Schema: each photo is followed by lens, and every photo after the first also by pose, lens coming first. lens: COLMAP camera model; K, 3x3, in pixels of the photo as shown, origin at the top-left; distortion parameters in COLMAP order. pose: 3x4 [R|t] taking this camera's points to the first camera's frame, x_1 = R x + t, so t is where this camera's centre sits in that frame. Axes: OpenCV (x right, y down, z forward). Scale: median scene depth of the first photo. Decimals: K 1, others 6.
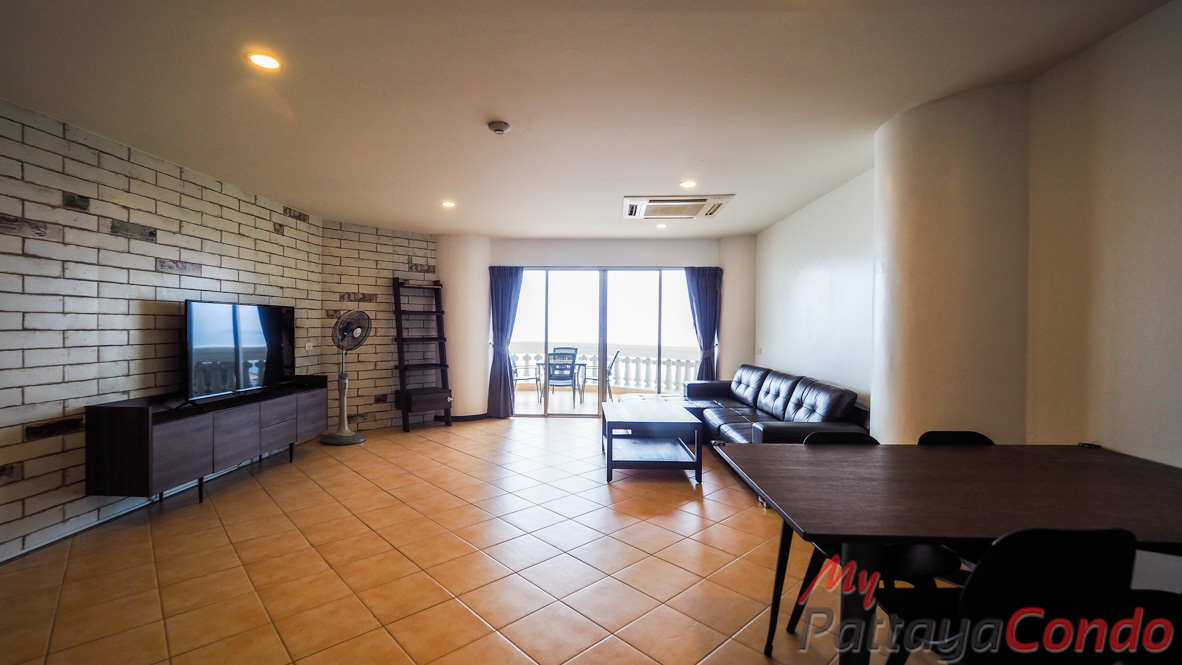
lens RADIAL K [[490.6, 0, 589.5], [0, 490.6, 332.1], [0, 0, 1]] dist [-0.007354, 0.001059]
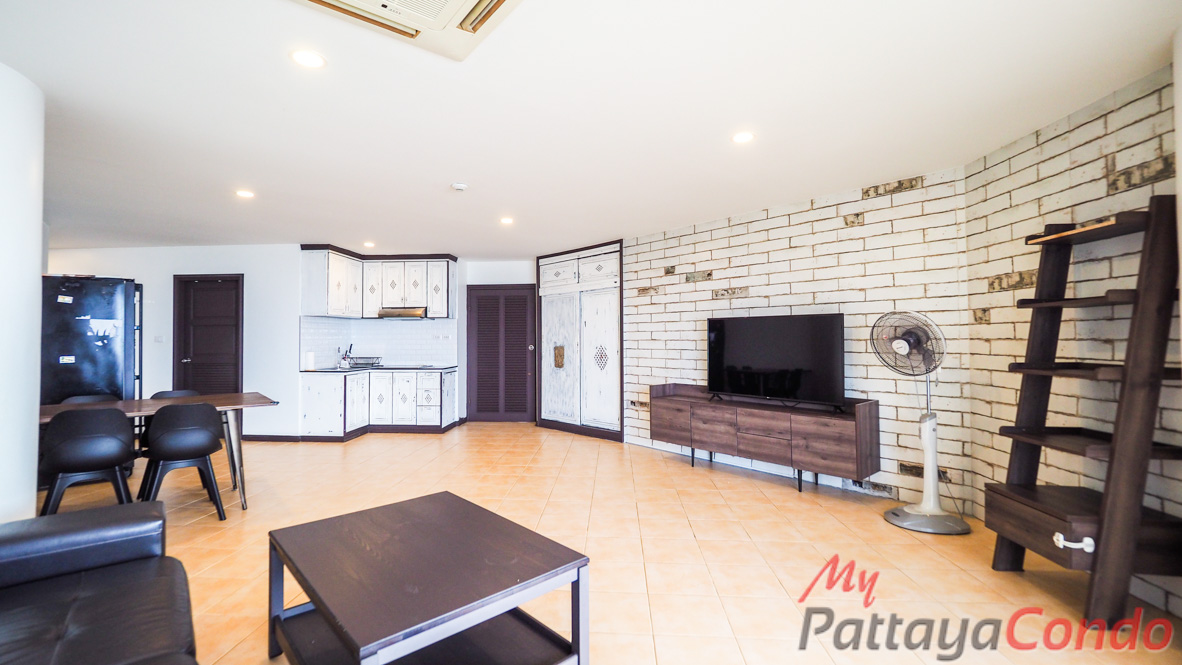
lens RADIAL K [[490.6, 0, 588.0], [0, 490.6, 330.8], [0, 0, 1]] dist [-0.007354, 0.001059]
pose [[-0.731970, -0.013124, -0.681210, 0.288773], [-0.008356, 0.999912, -0.010285, -0.012194], [0.681285, -0.001836, -0.732016, 1.446329]]
